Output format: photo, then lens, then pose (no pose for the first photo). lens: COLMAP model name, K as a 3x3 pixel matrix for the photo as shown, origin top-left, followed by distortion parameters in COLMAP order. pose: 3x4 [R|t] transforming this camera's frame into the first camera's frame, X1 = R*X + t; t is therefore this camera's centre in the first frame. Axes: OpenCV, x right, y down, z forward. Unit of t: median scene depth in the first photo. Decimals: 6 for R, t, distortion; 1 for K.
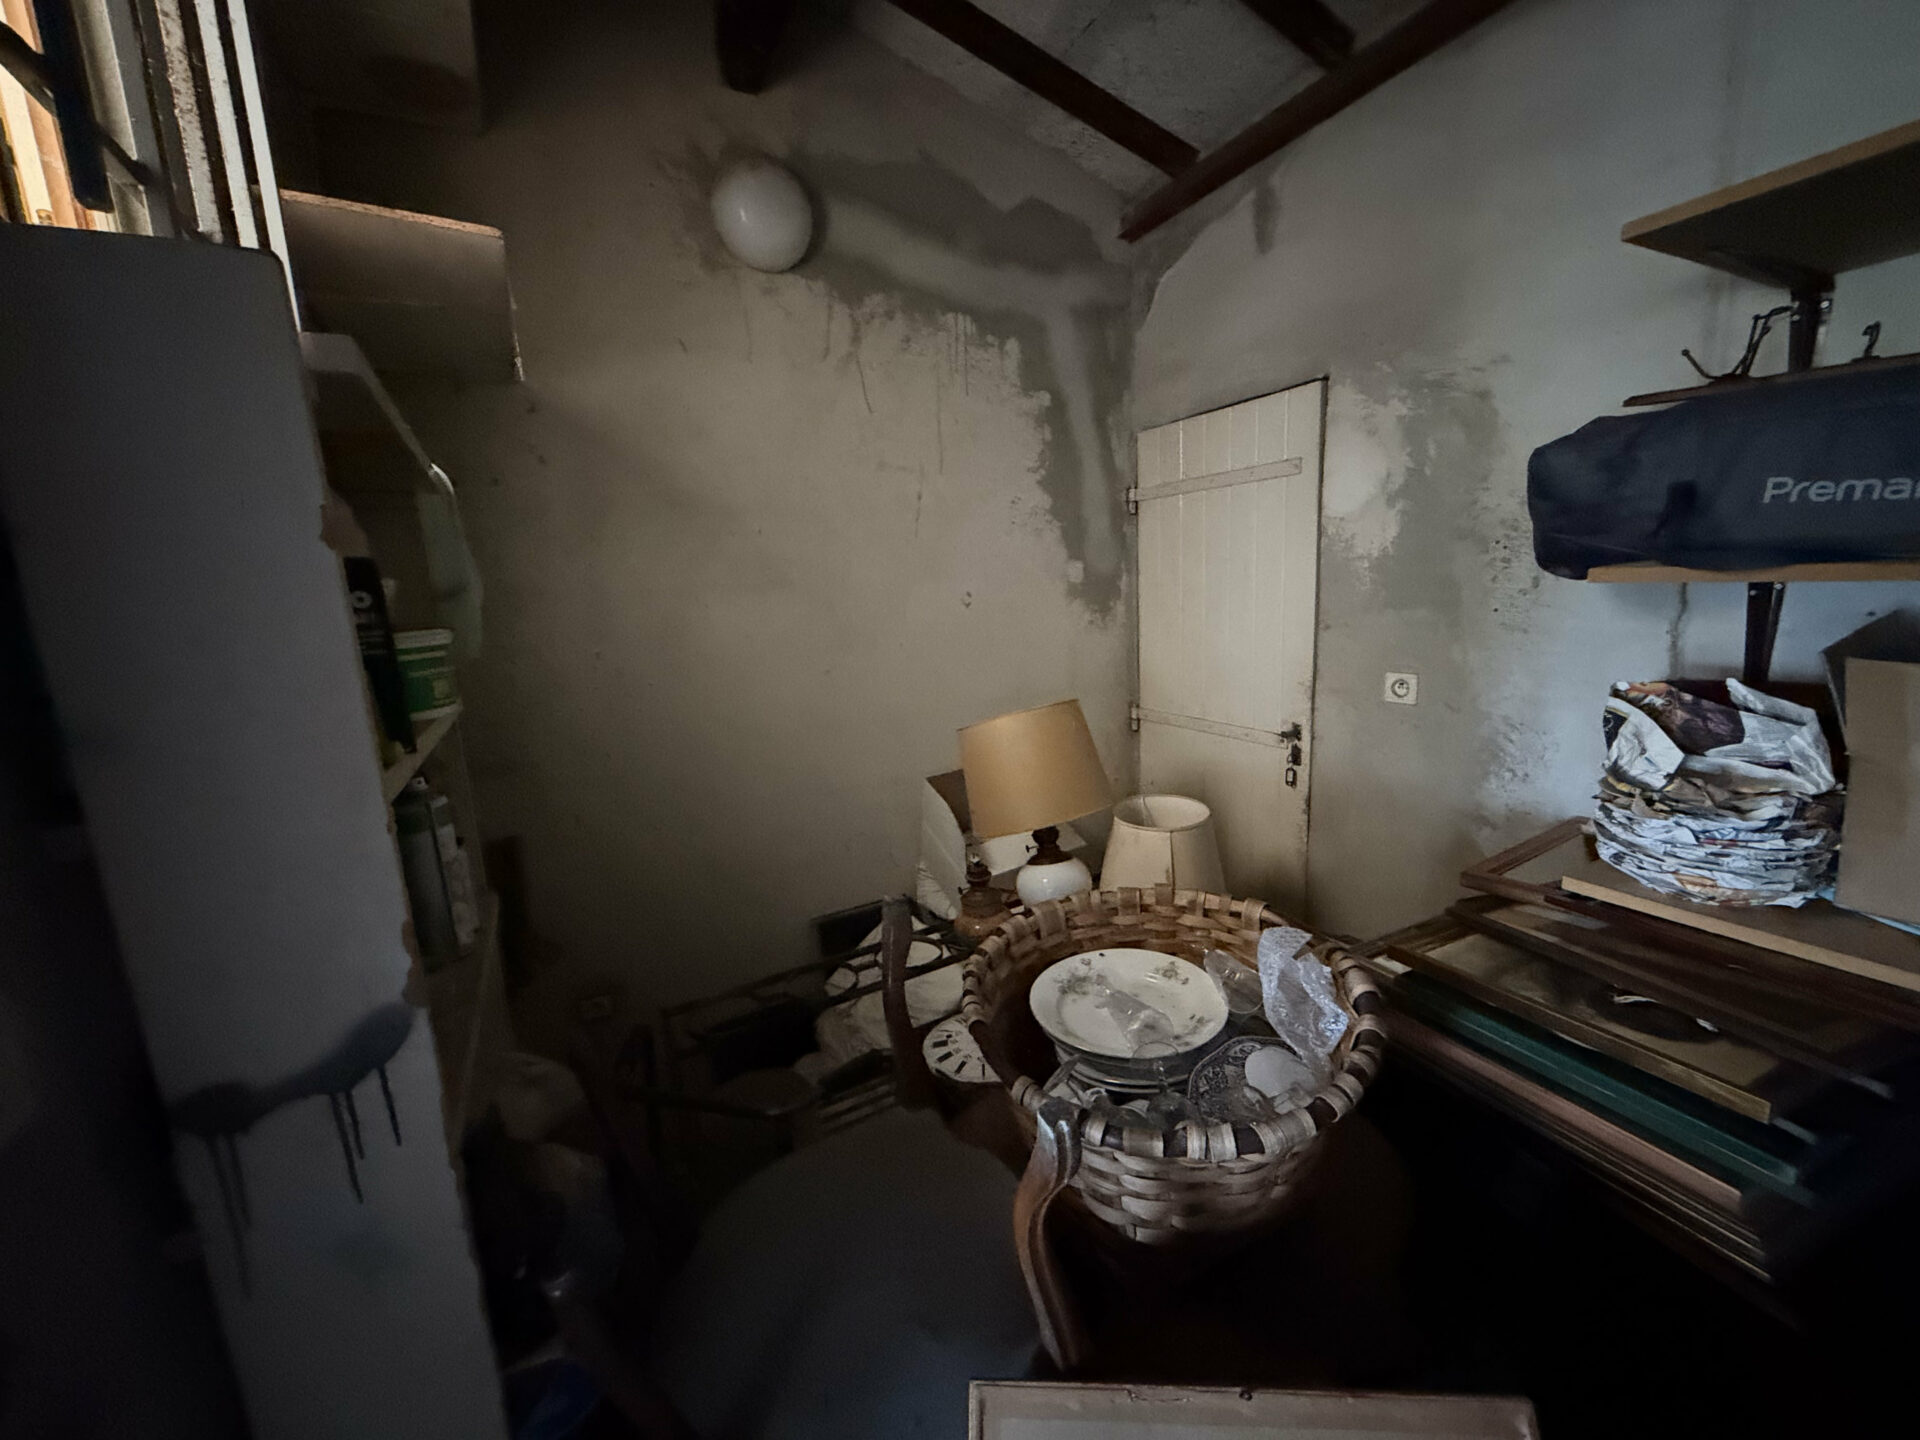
lens RADIAL K [[763.9, 0, 949.7], [0, 763.9, 719.7], [0, 0, 1]] dist [0.000810, -0.000423]
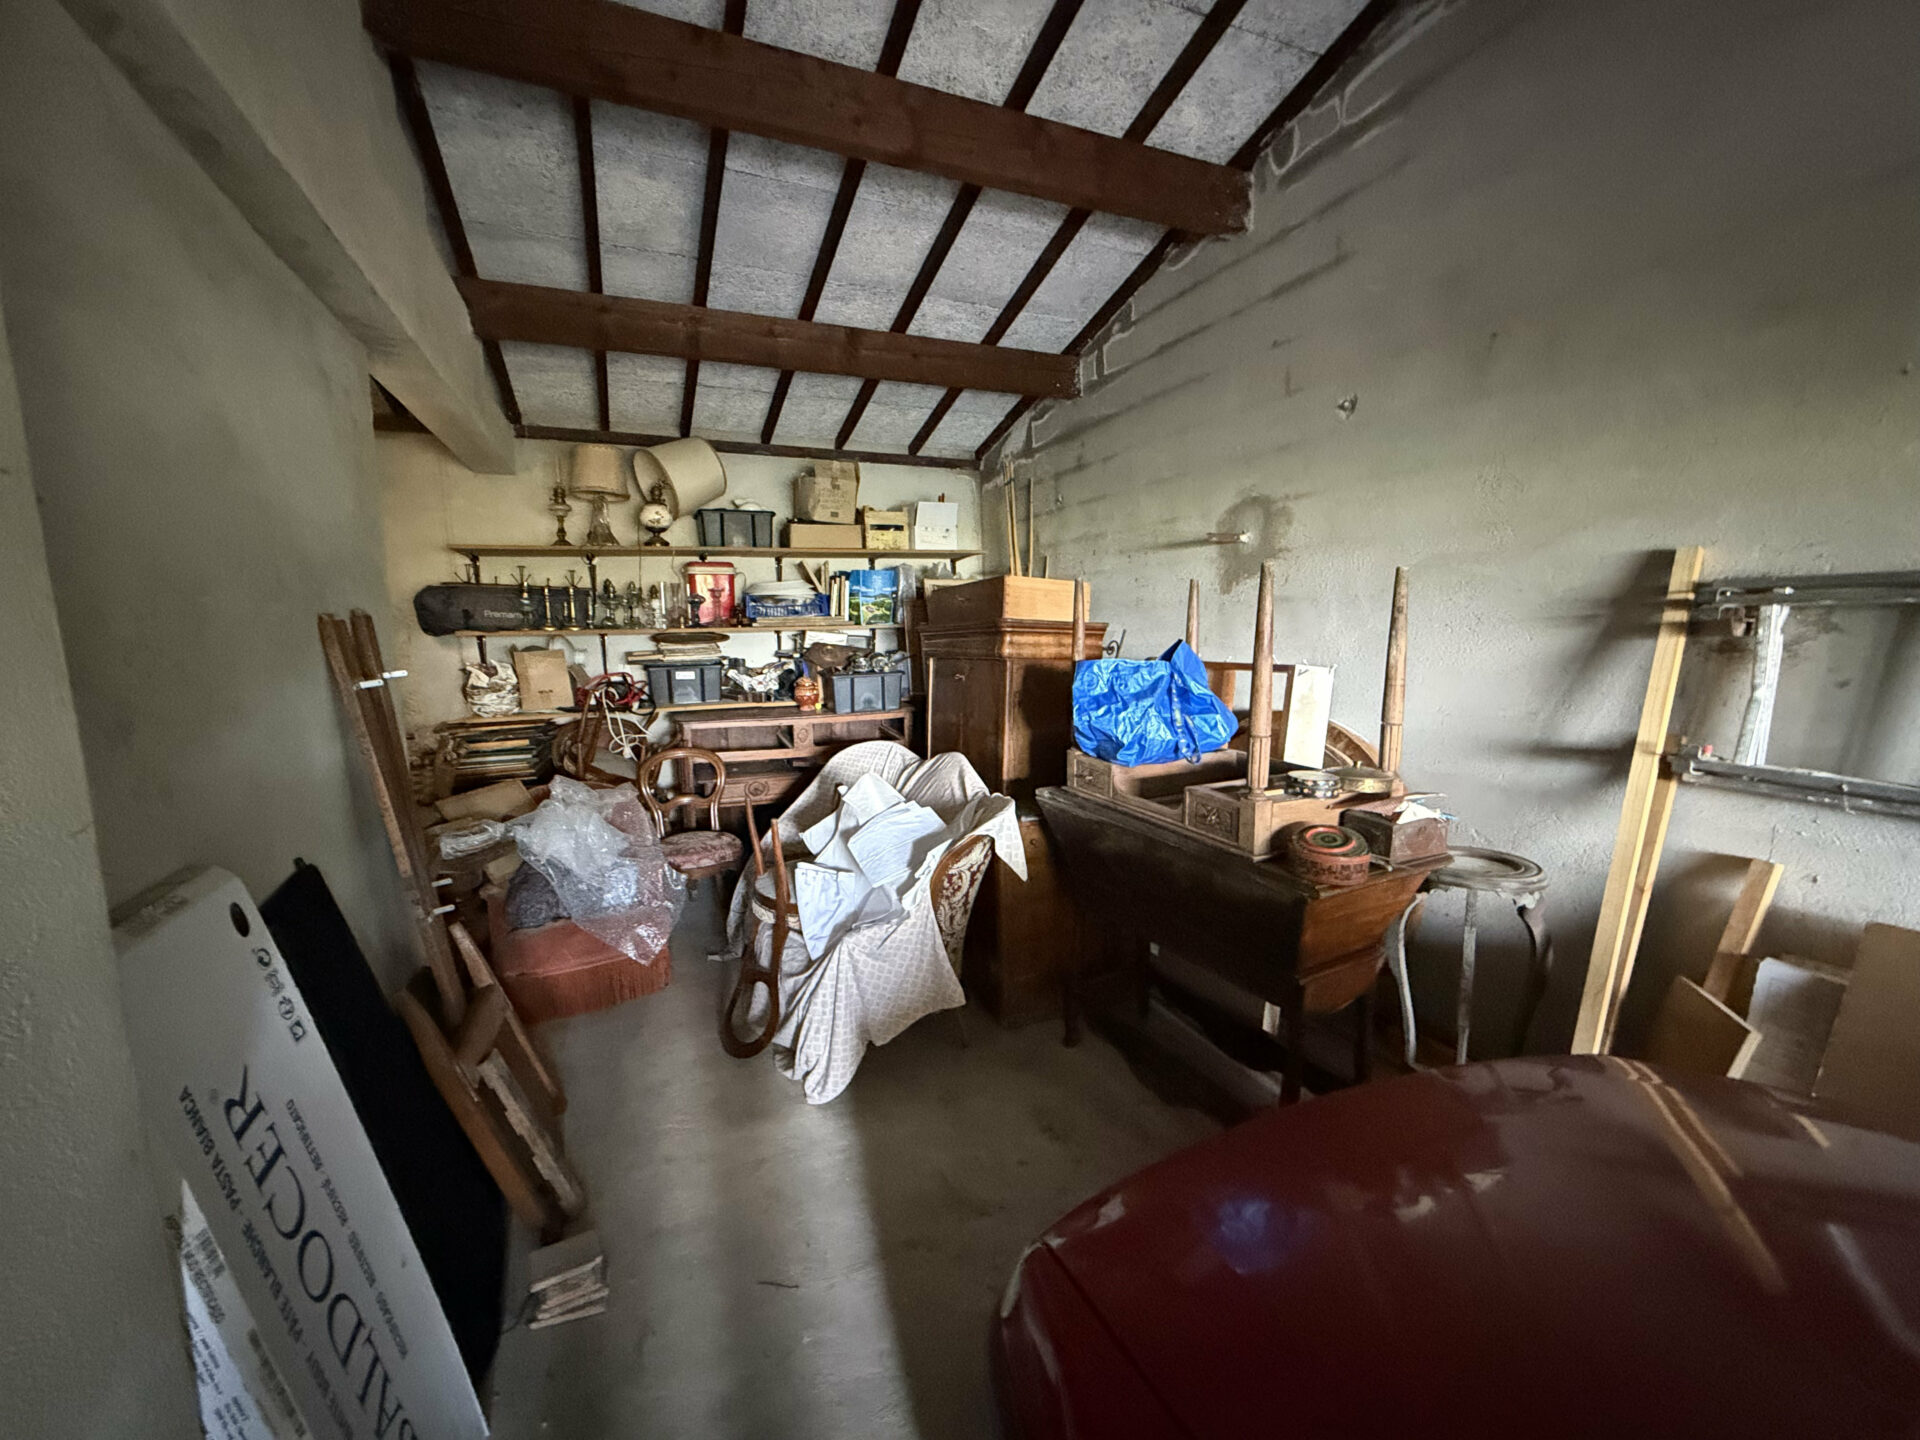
lens RADIAL K [[763.9, 0, 956.1], [0, 763.9, 721.1], [0, 0, 1]] dist [0.000810, -0.000423]
pose [[0.065721, -0.076093, 0.994932, -2.449556], [0.195228, 0.978798, 0.061964, 0.424529], [-0.978553, 0.190167, 0.079183, -1.416238]]
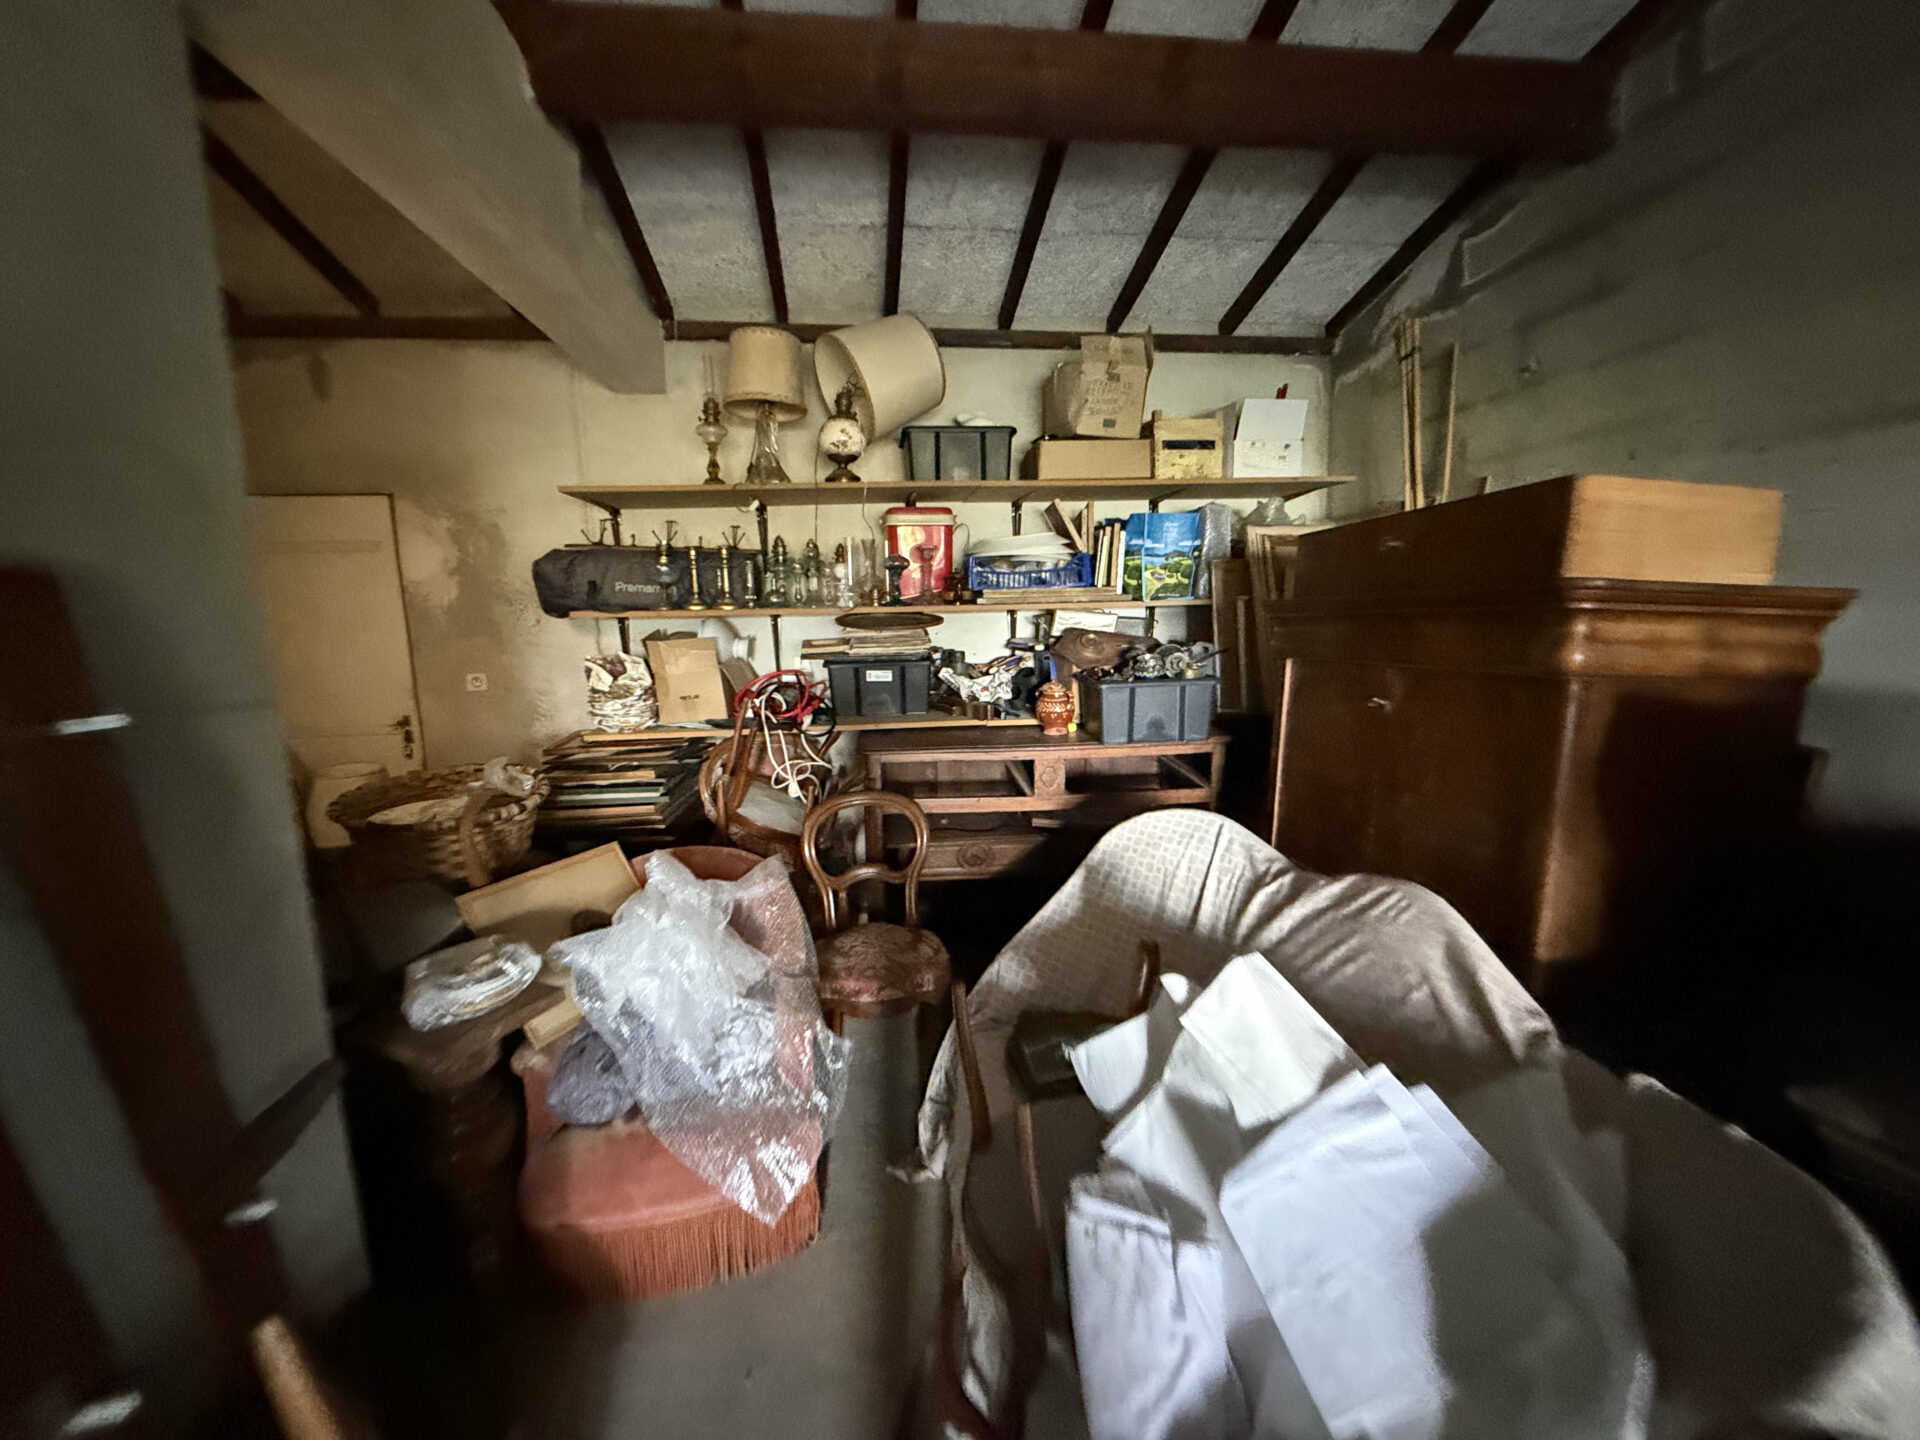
lens RADIAL K [[763.9, 0, 954.7], [0, 763.9, 722.1], [0, 0, 1]] dist [0.000810, -0.000423]
pose [[0.341754, -0.095781, 0.934896, -1.064100], [0.174001, 0.984042, 0.037210, 0.274136], [-0.923541, 0.149956, 0.352967, -0.959940]]
